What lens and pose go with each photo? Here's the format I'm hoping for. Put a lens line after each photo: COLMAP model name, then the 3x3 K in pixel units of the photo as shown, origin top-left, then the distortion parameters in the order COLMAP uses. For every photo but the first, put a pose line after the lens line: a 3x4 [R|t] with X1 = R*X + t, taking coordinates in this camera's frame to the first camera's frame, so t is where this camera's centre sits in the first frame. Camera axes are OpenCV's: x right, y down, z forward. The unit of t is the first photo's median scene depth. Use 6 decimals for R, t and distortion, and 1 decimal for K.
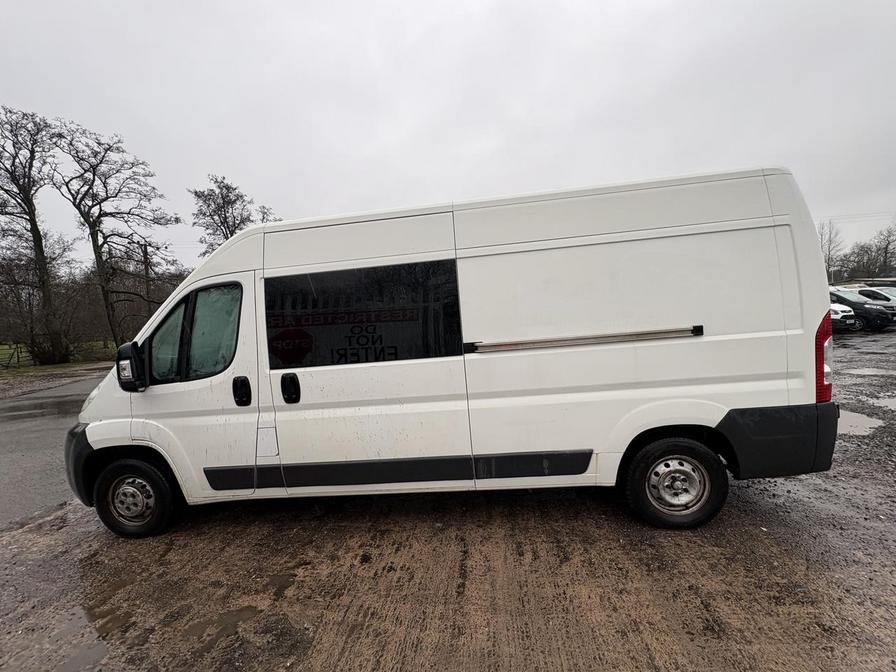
lens RADIAL K [[362.9, 0, 448.0], [0, 362.9, 336.0], [0, 0, 1]] dist [0.002151, 0.000177]
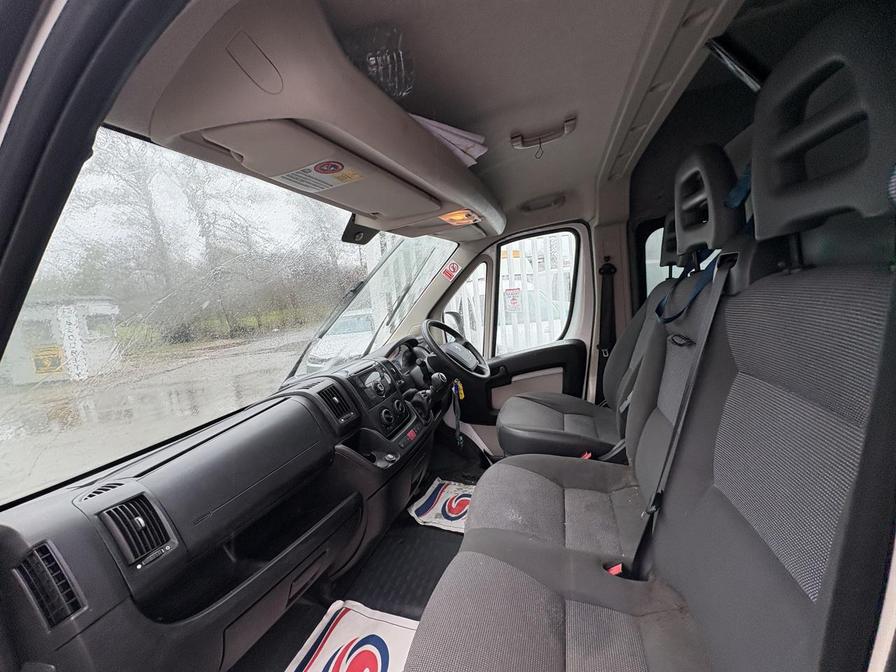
lens RADIAL K [[355.3, 0, 448.3], [0, 355.3, 336.5], [0, 0, 1]] dist [0.000537, -0.000075]
pose [[0.978464, -0.013708, -0.205960, -0.079493], [0.032090, 0.995763, 0.086177, -0.006441], [0.203906, -0.090931, 0.974758, 0.126521]]
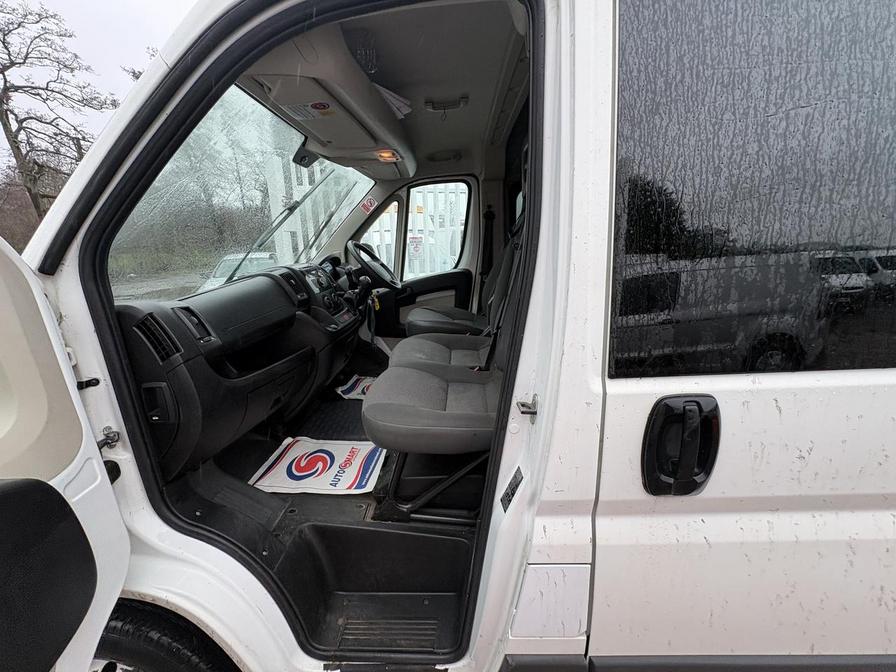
lens RADIAL K [[355.3, 0, 448.3], [0, 355.3, 336.5], [0, 0, 1]] dist [0.000537, -0.000075]
pose [[0.996887, 0.015793, 0.077248, -0.080894], [-0.030742, 0.980051, 0.196353, 0.002363], [-0.072606, -0.198116, 0.977486, 0.100128]]
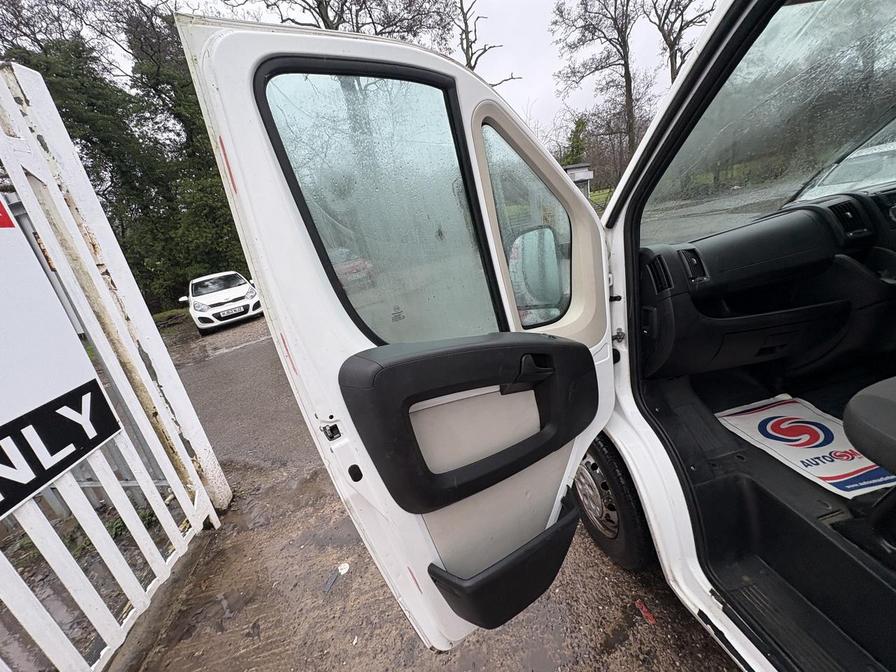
lens RADIAL K [[355.3, 0, 448.3], [0, 355.3, 336.5], [0, 0, 1]] dist [0.000537, -0.000075]
pose [[0.272284, 0.313884, -0.909581, -0.067249], [0.116430, 0.927604, 0.354957, -0.002725], [0.955147, -0.202551, 0.216026, 0.097976]]
